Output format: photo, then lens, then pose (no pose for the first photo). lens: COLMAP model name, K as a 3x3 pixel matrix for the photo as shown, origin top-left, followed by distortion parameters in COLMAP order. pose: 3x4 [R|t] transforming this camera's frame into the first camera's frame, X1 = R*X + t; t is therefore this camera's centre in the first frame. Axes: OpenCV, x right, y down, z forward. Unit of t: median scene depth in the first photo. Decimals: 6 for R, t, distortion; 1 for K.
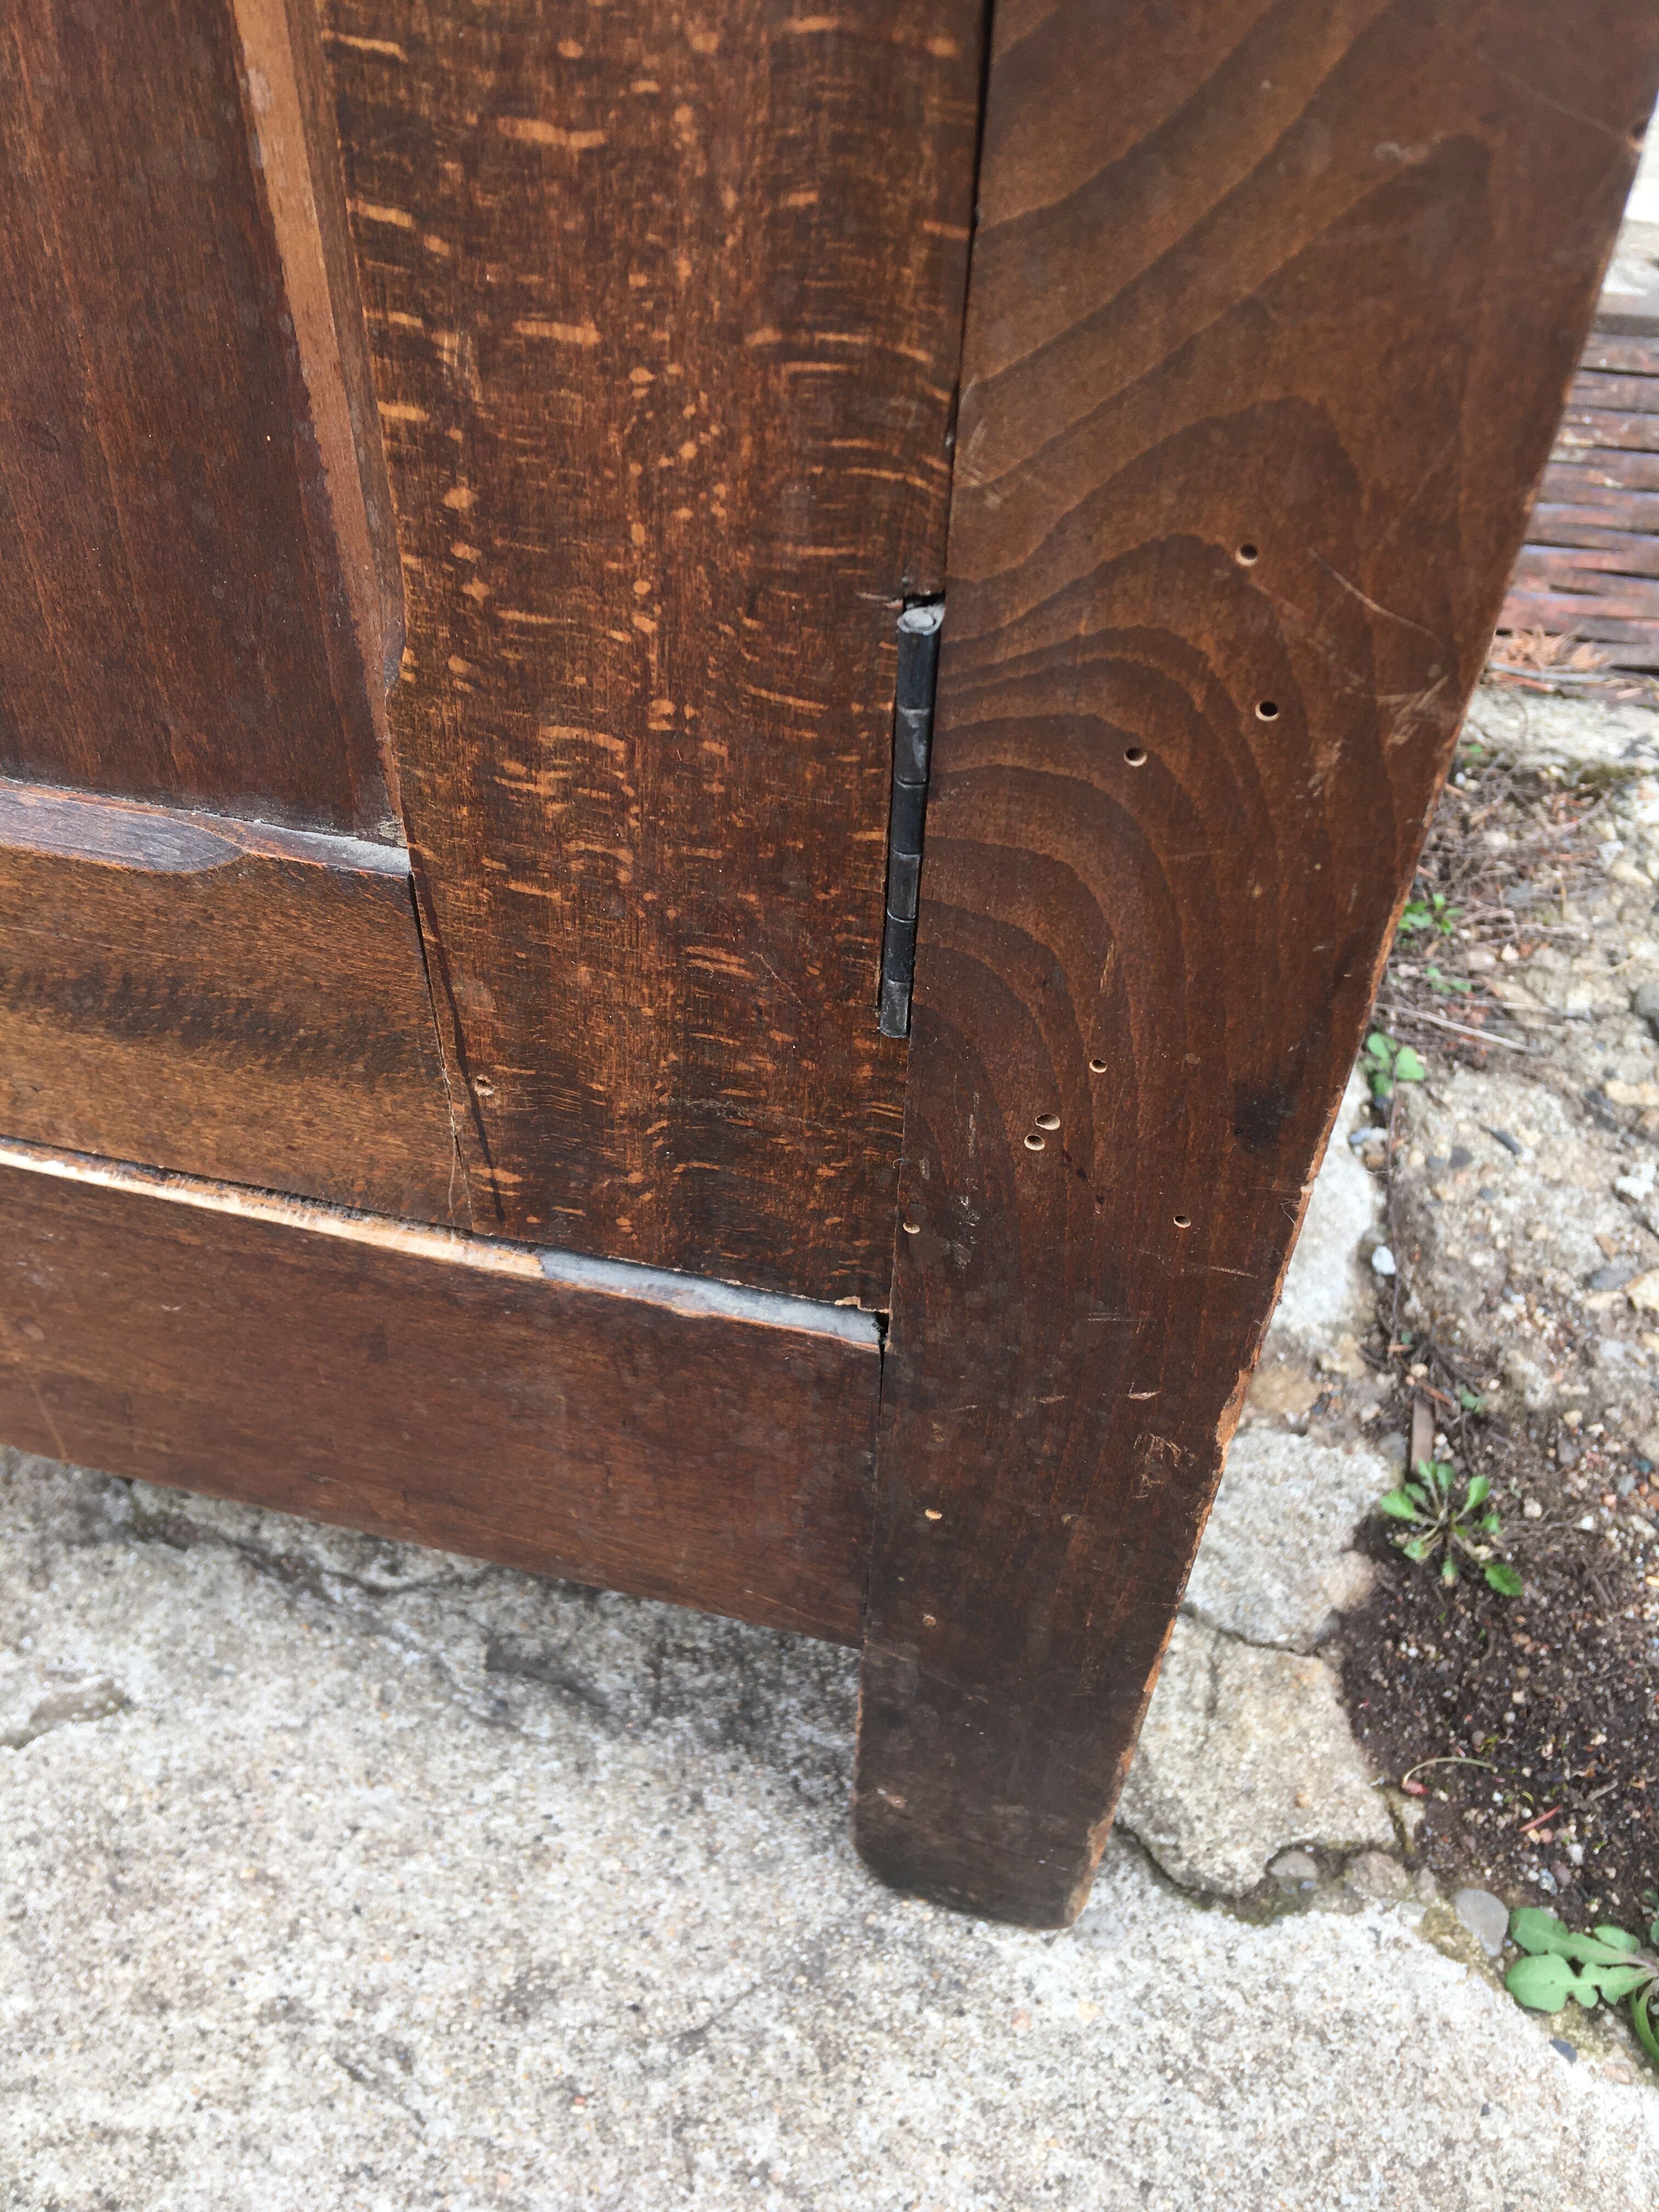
lens RADIAL K [[1862.9, 0, 839.8], [0, 1862.9, 1100.2], [0, 0, 1]] dist [0.112627, -0.173685]
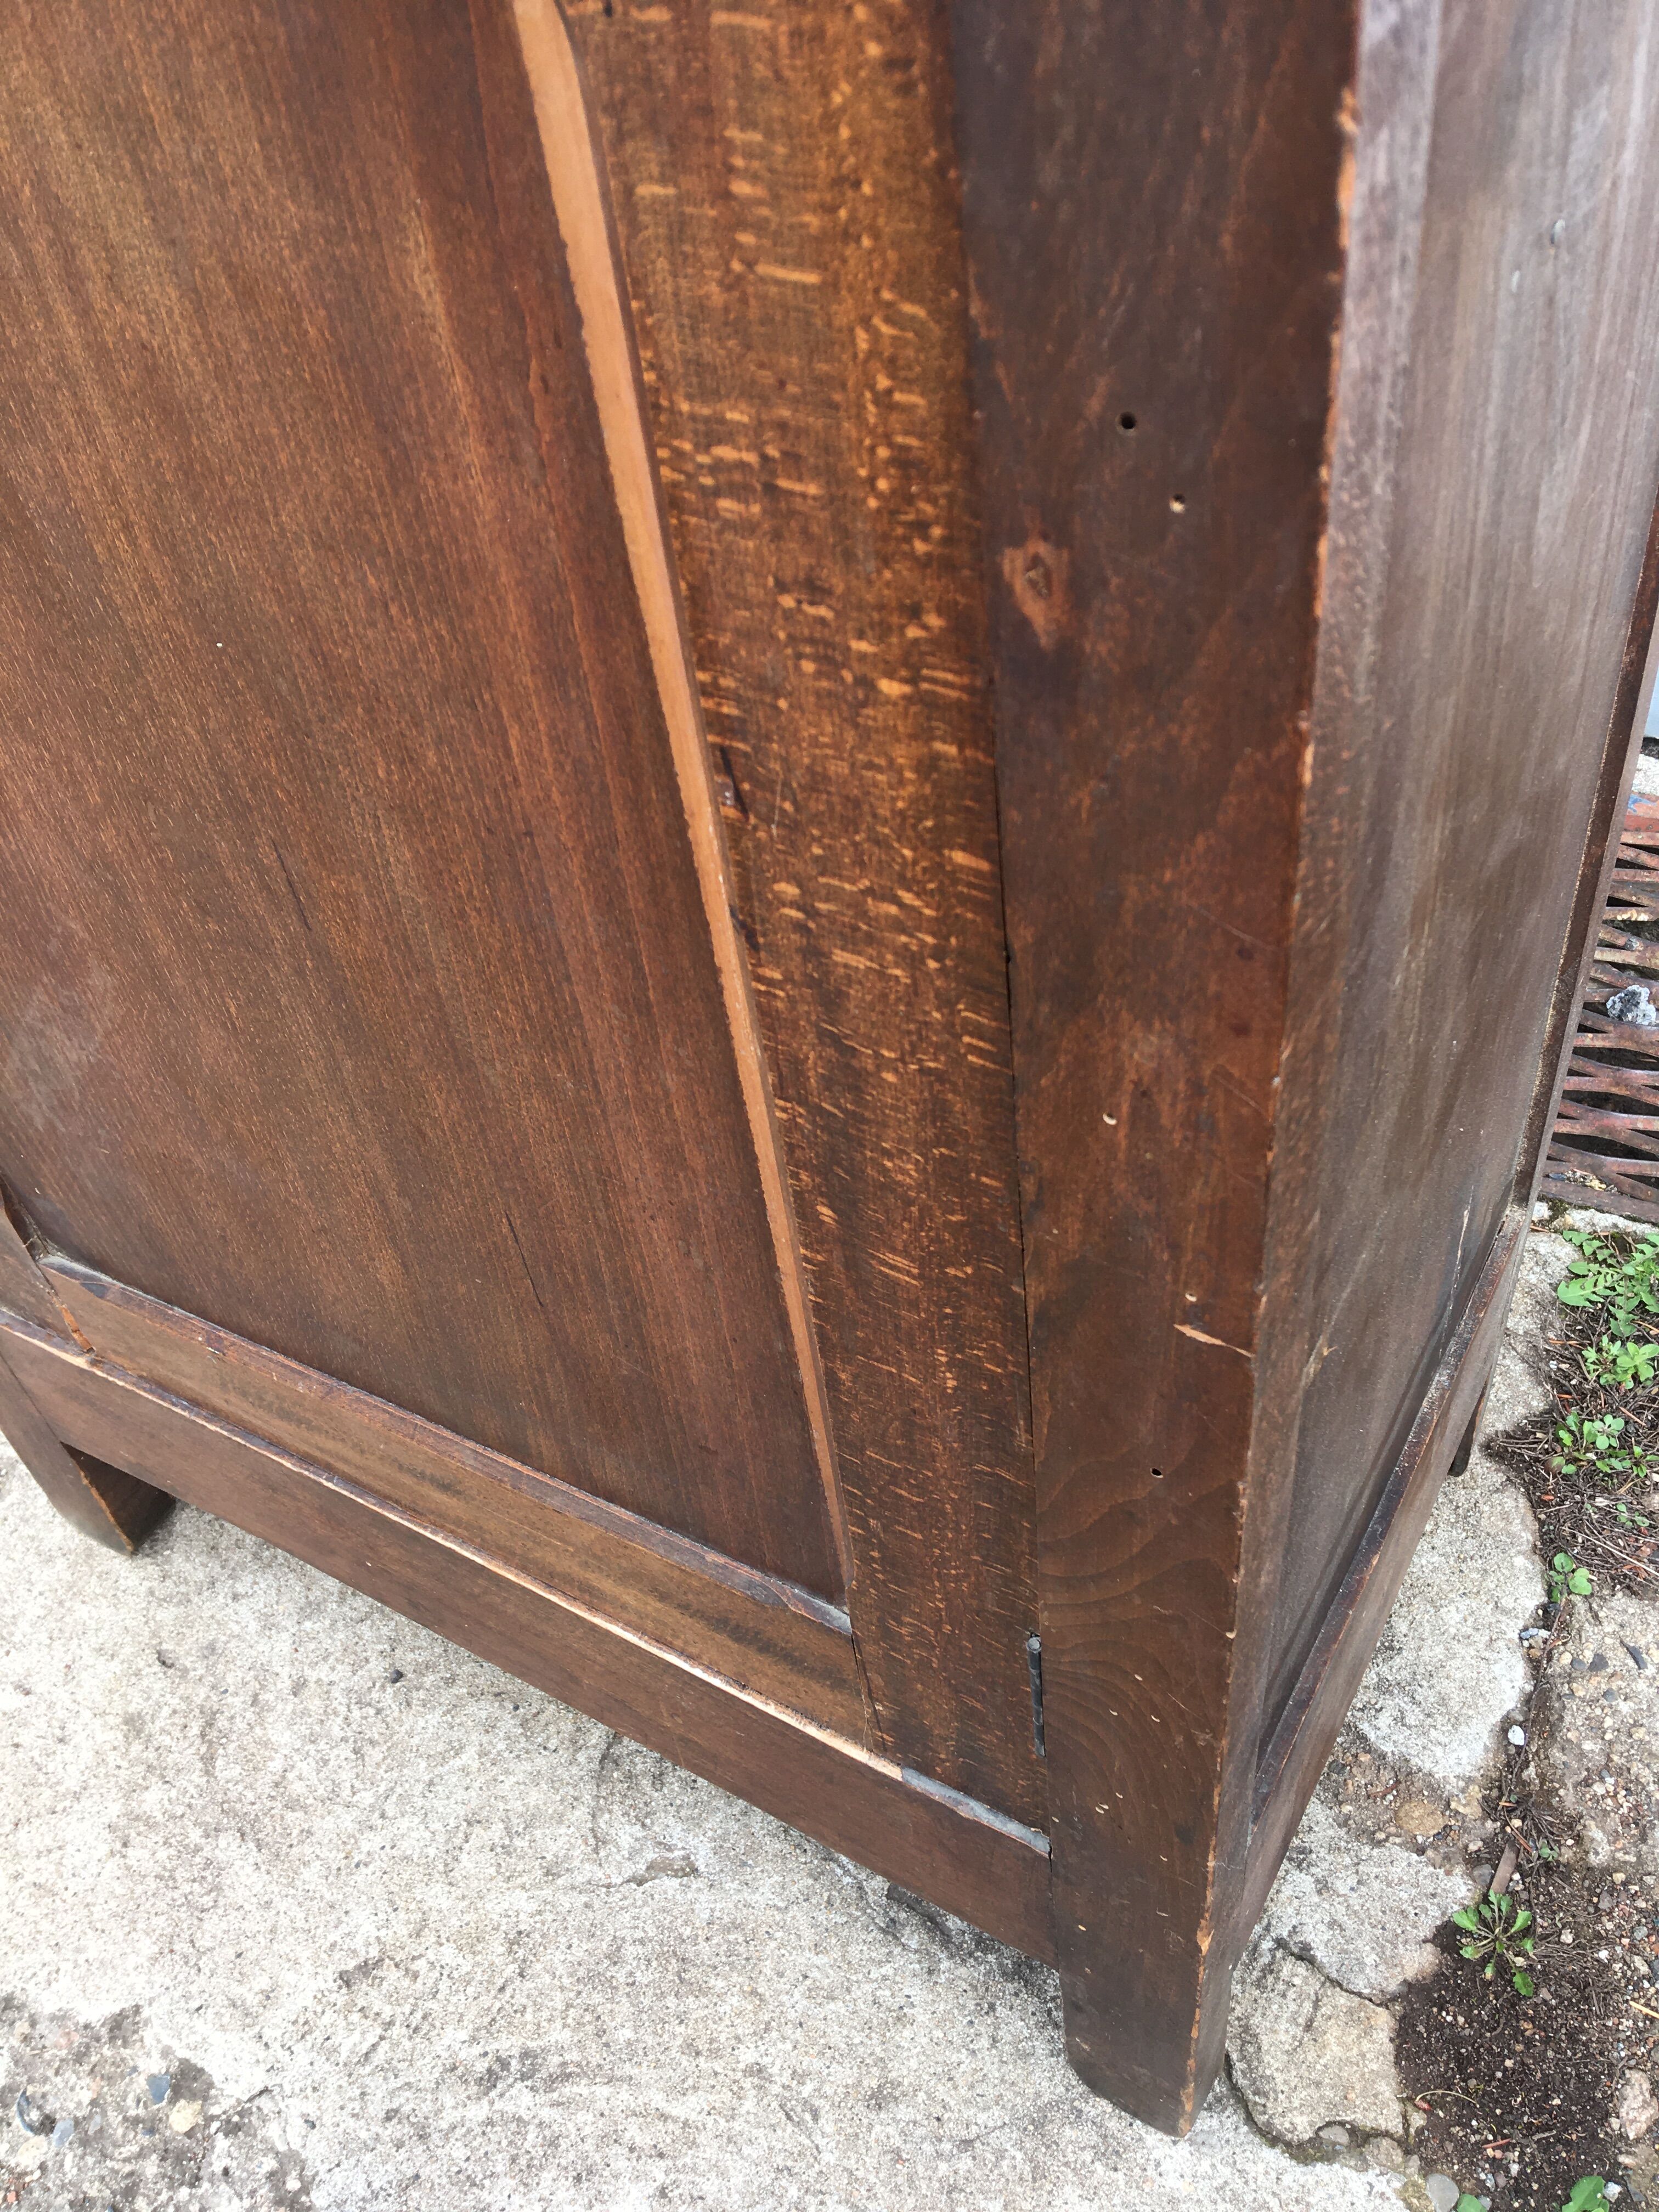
lens RADIAL K [[1862.9, 0, 872.3], [0, 1862.9, 1112.3], [0, 0, 1]] dist [0.112627, -0.173685]
pose [[0.953648, 0.108759, -0.280583, 0.218523], [-0.110820, 0.993804, 0.008561, -0.450361], [0.279775, 0.022930, 0.959792, -0.723001]]
